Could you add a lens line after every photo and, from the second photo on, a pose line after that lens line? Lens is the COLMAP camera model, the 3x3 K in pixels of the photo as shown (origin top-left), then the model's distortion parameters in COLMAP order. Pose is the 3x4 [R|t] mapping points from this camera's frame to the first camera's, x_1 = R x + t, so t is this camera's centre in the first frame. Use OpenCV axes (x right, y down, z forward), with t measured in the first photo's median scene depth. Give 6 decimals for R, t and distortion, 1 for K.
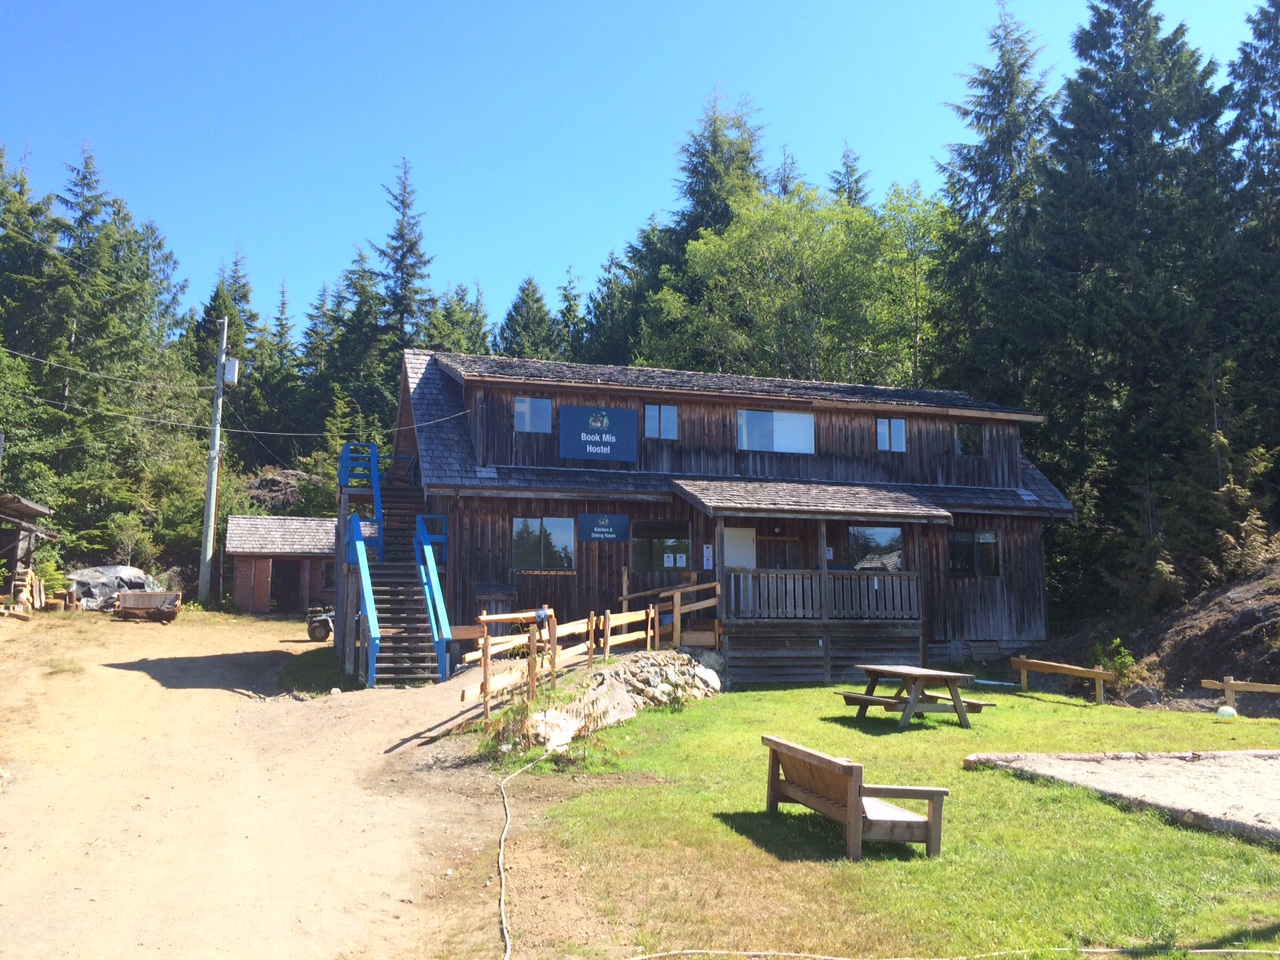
lens RADIAL K [[1110.2, 0, 642.9], [0, 1110.2, 479.5], [0, 0, 1]] dist [-0.004979, -0.000429]
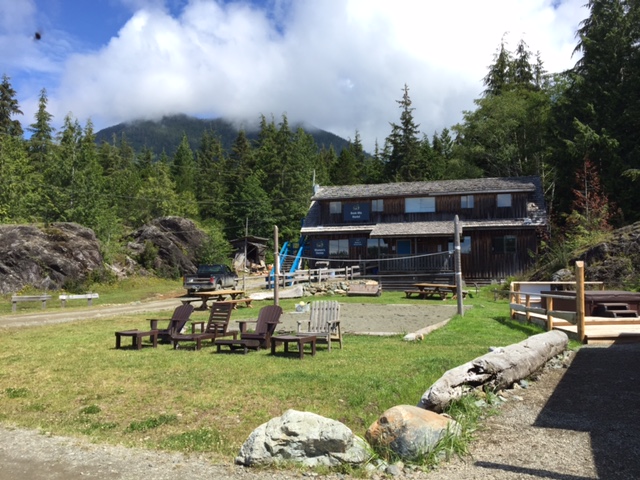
lens RADIAL K [[550.3, 0, 317.5], [0, 550.3, 243.2], [0, 0, 1]] dist [0.057449, -0.016697]
pose [[0.833245, -0.039300, -0.551505, 0.696155], [0.074953, 0.996292, 0.042247, -0.025672], [0.547800, -0.076539, 0.833101, -0.336301]]
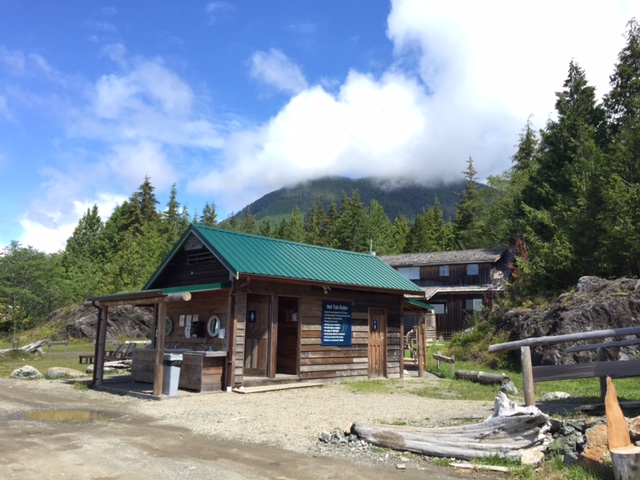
lens RADIAL K [[550.3, 0, 319.9], [0, 550.3, 241.1], [0, 0, 1]] dist [0.057449, -0.016697]
pose [[0.650695, -0.118806, -0.749987, 1.292770], [0.086080, 0.992859, -0.082596, -0.025939], [0.754444, -0.010814, 0.656275, -0.363051]]
